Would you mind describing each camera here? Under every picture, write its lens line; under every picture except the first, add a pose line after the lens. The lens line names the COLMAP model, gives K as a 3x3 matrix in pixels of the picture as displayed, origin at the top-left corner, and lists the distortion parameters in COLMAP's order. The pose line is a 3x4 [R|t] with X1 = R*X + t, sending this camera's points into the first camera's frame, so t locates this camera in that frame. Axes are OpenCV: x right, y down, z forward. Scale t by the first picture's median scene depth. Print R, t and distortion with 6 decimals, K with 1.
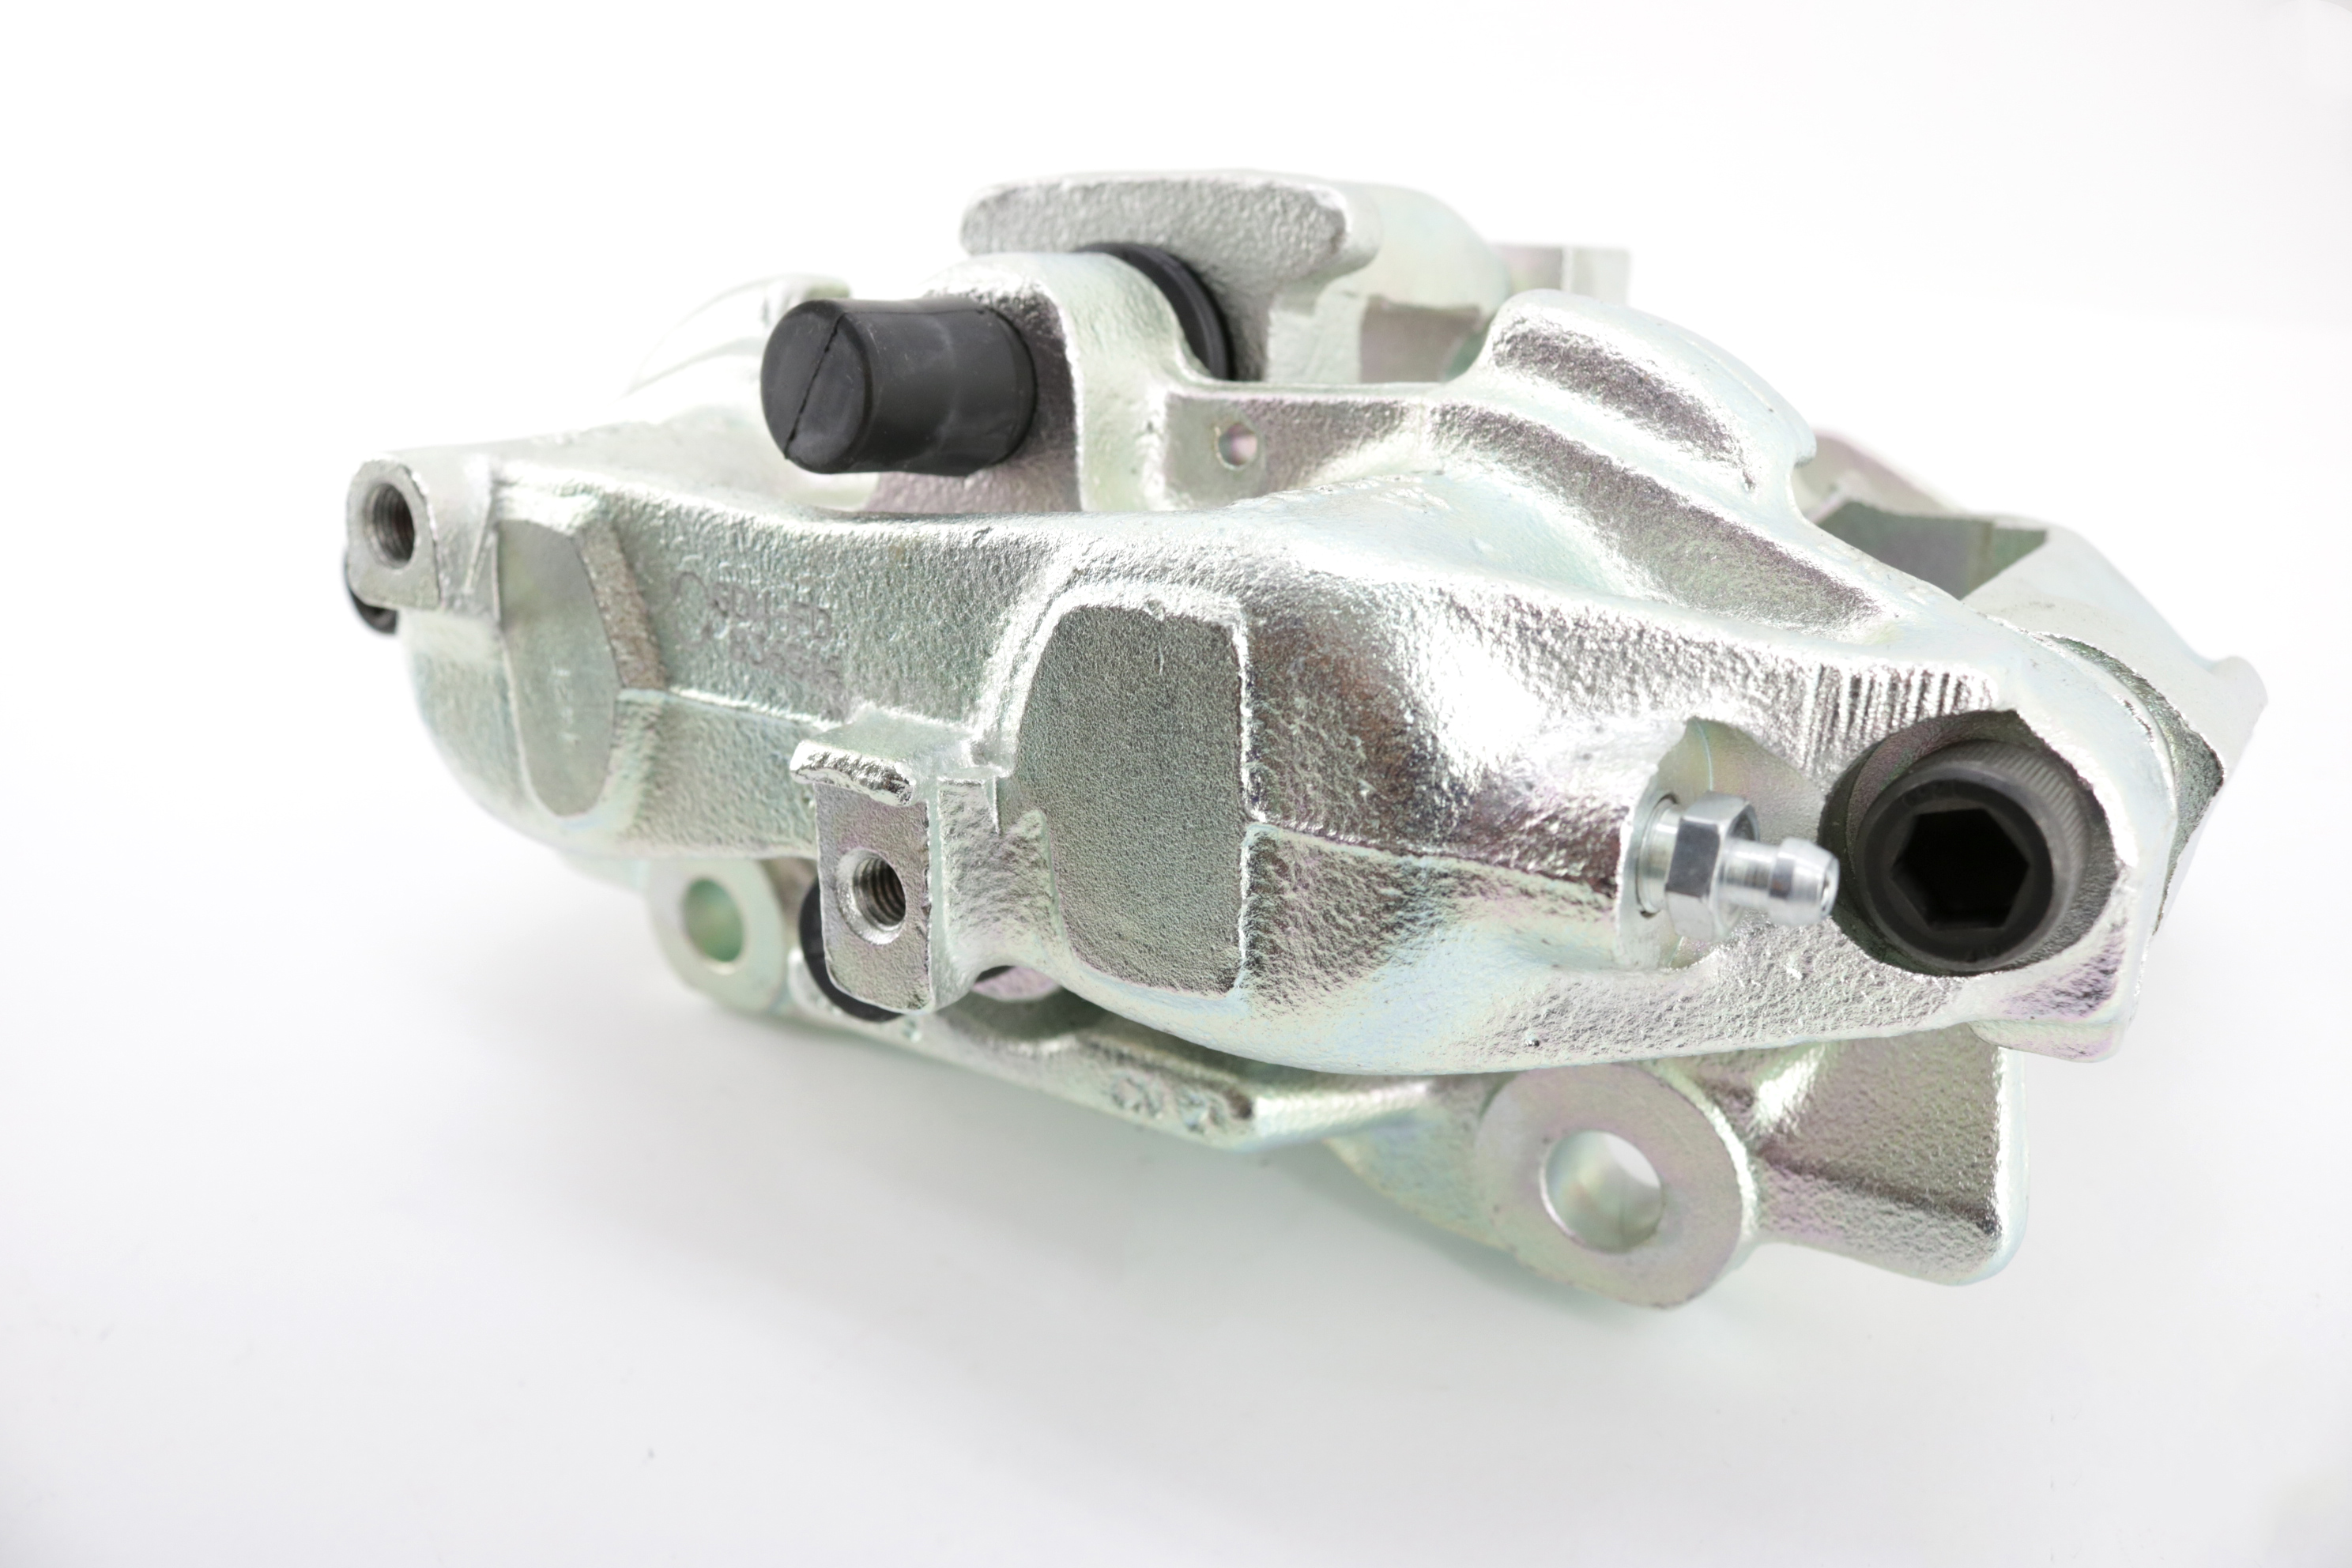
lens RADIAL K [[1945.4, 0, 1176.0], [0, 1945.4, 784.0], [0, 0, 1]] dist [-0.163843, 0.124992]
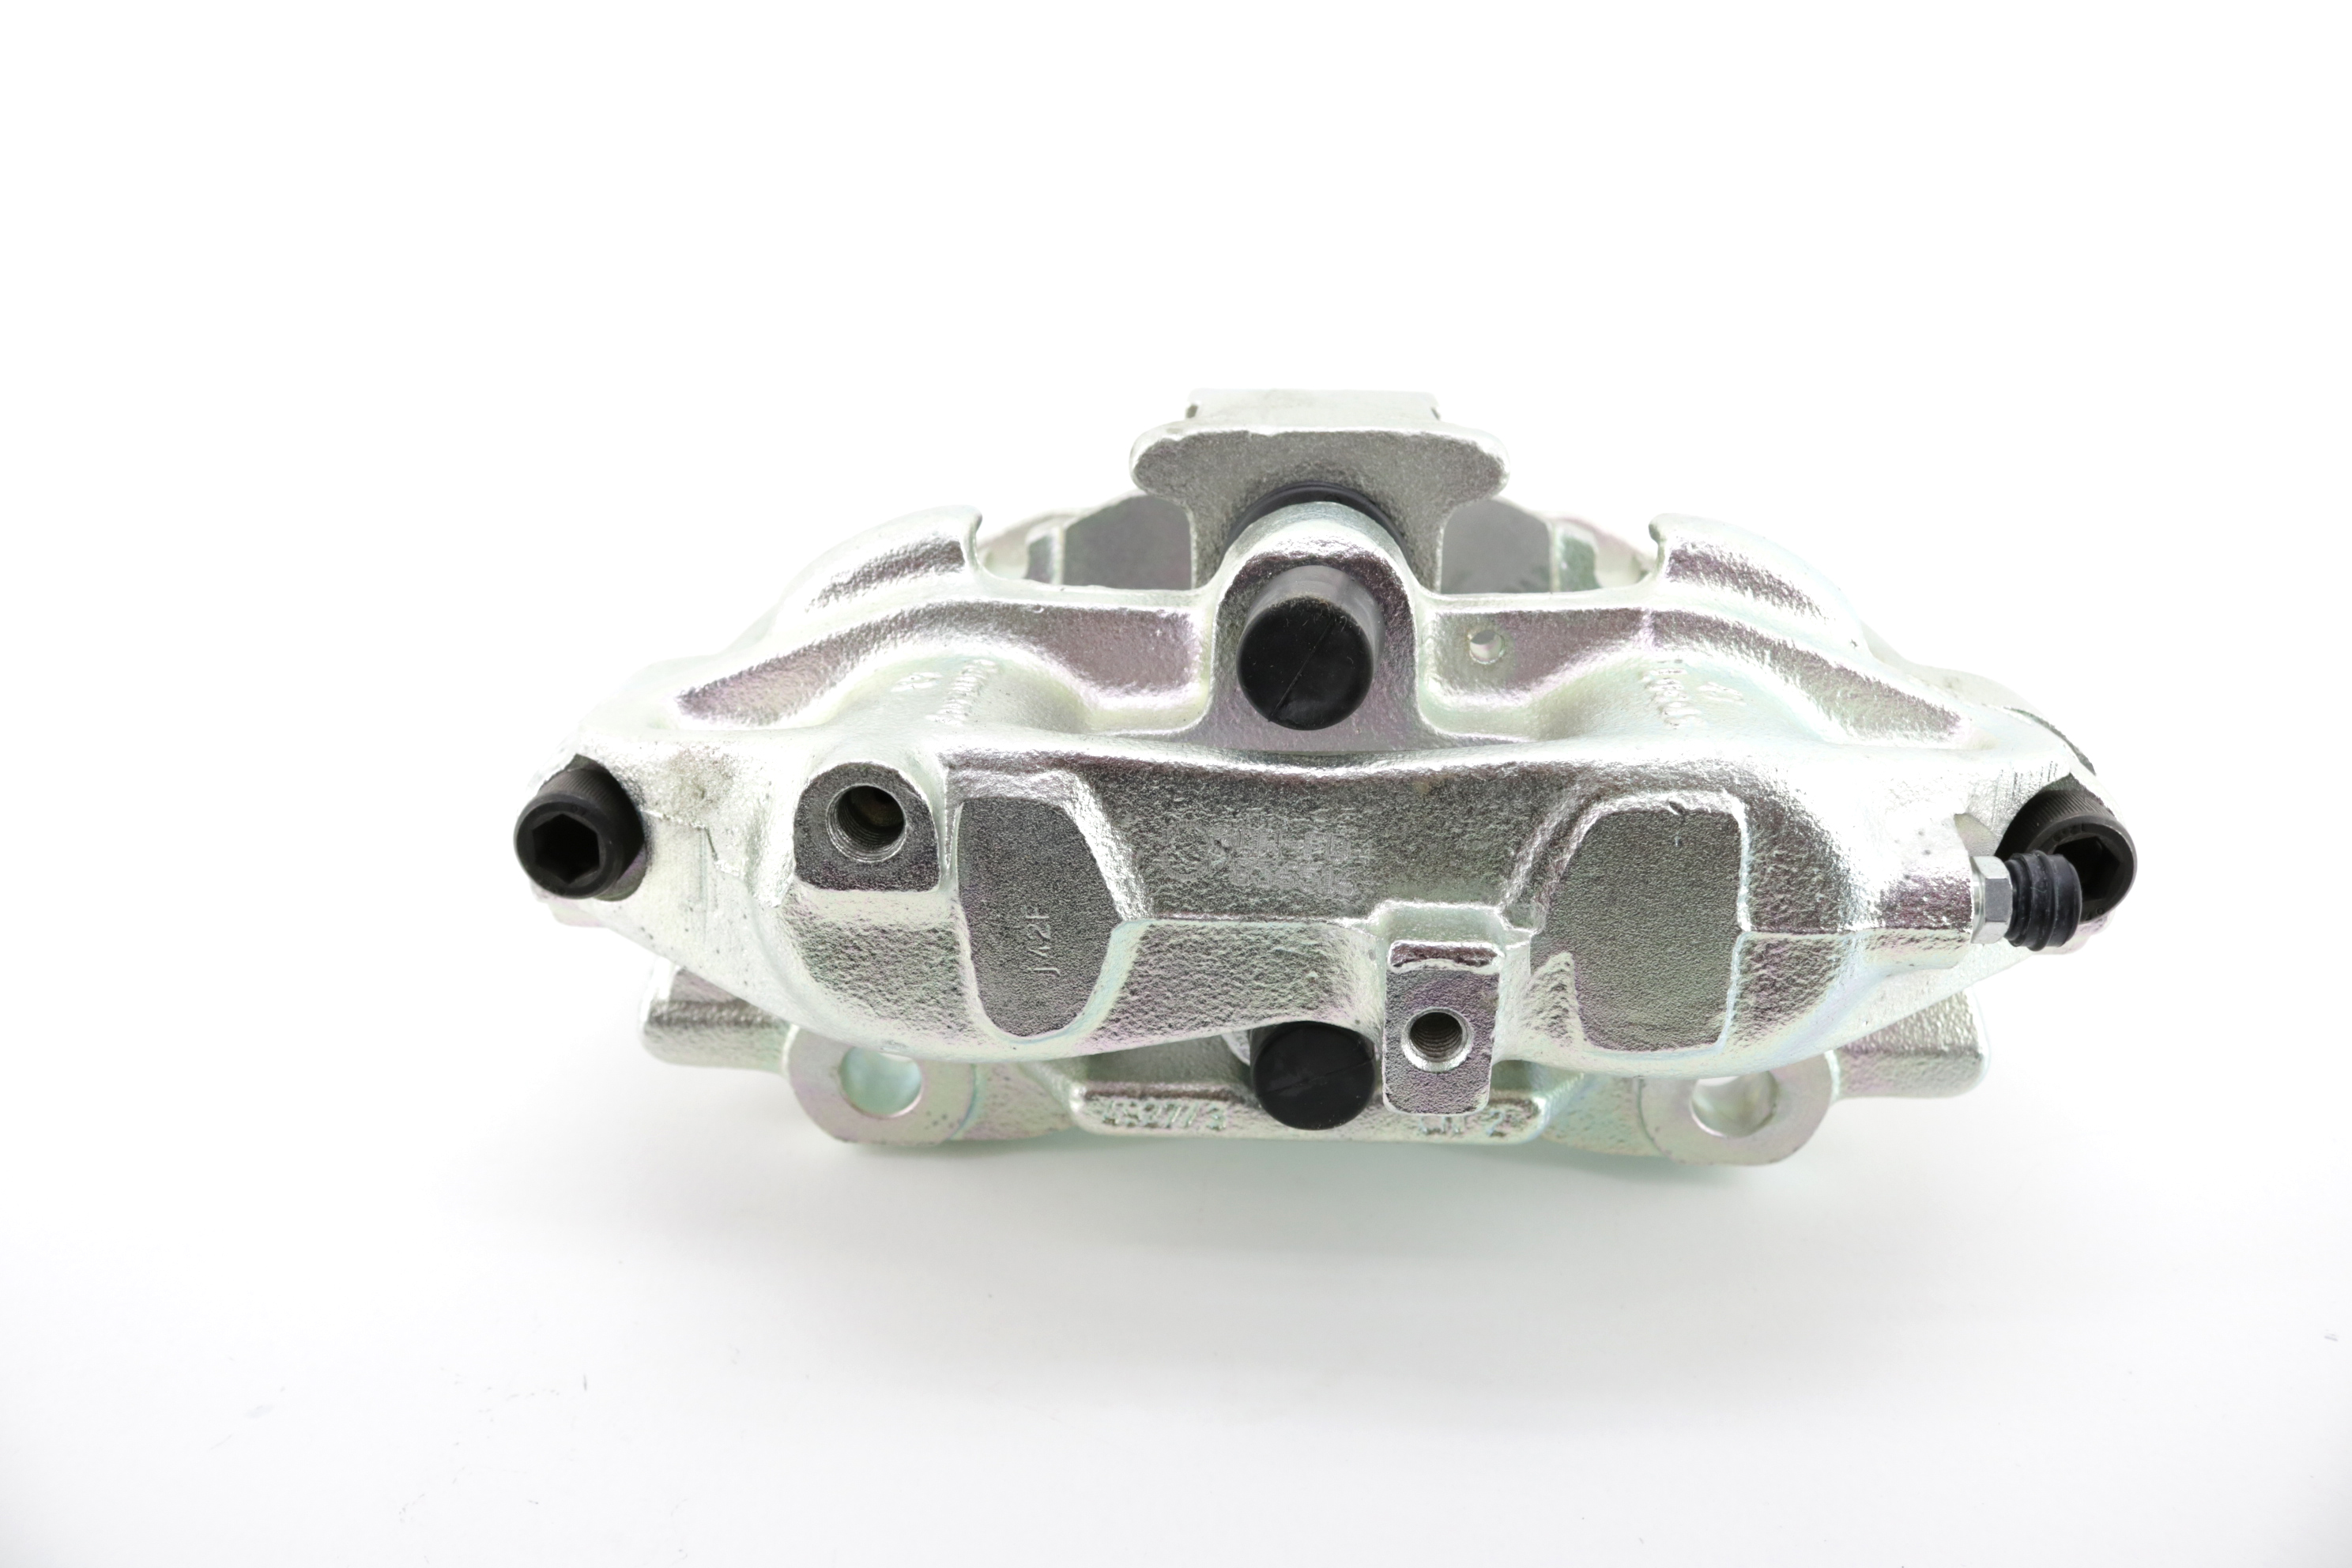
lens RADIAL K [[1945.4, 0, 1176.0], [0, 1945.4, 784.0], [0, 0, 1]] dist [-0.163843, 0.124992]
pose [[0.844564, -0.191389, 0.500082, -0.985575], [0.156330, 0.981383, 0.111572, -0.307283], [-0.512126, -0.016051, 0.858760, -0.067543]]
